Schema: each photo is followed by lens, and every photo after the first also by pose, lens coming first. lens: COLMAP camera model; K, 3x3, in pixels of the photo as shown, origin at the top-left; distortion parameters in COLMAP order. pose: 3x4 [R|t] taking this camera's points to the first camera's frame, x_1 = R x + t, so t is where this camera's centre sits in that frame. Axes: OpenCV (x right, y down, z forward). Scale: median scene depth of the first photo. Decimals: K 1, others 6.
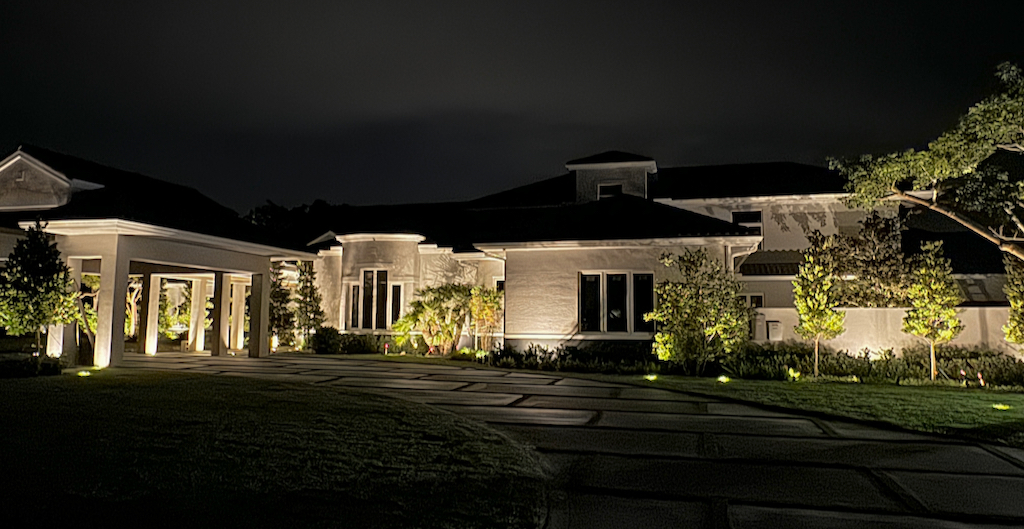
lens RADIAL K [[676.9, 0, 509.3], [0, 676.9, 266.9], [0, 0, 1]] dist [0.003204, 0.002770]
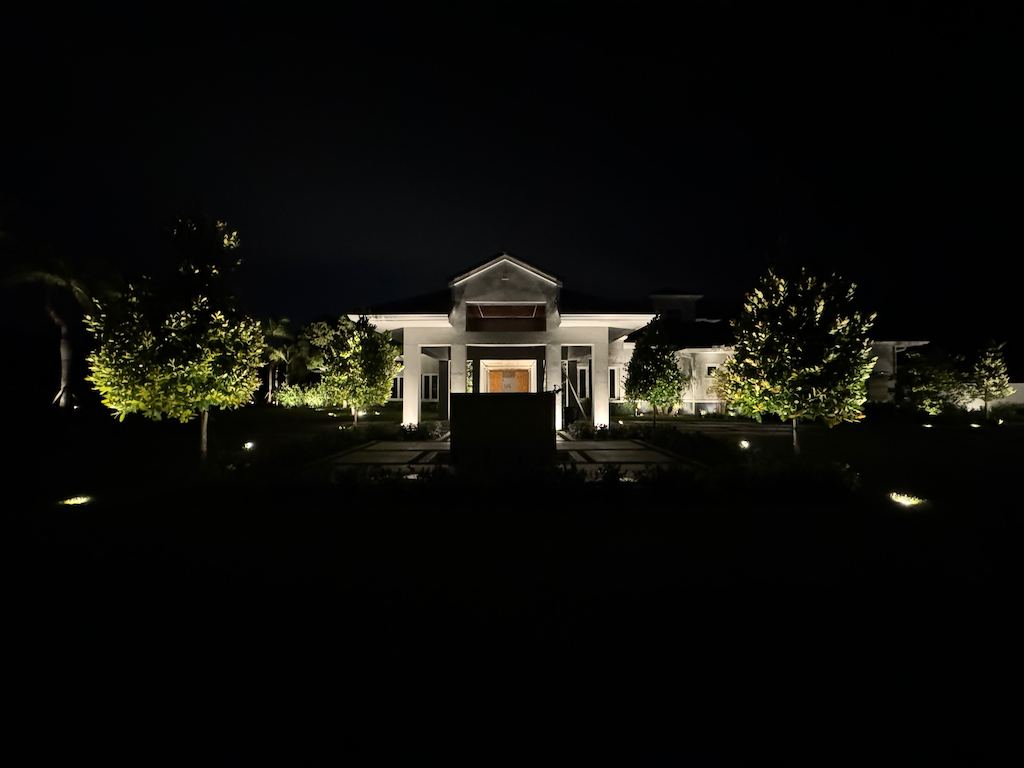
lens RADIAL K [[408.3, 0, 511.7], [0, 408.3, 375.4], [0, 0, 1]] dist [-0.002893, 0.002521]
pose [[0.960668, 0.001809, 0.277695, -1.259074], [-0.012356, 0.999267, 0.036238, 0.021455], [-0.277426, -0.038244, 0.959986, 0.409184]]
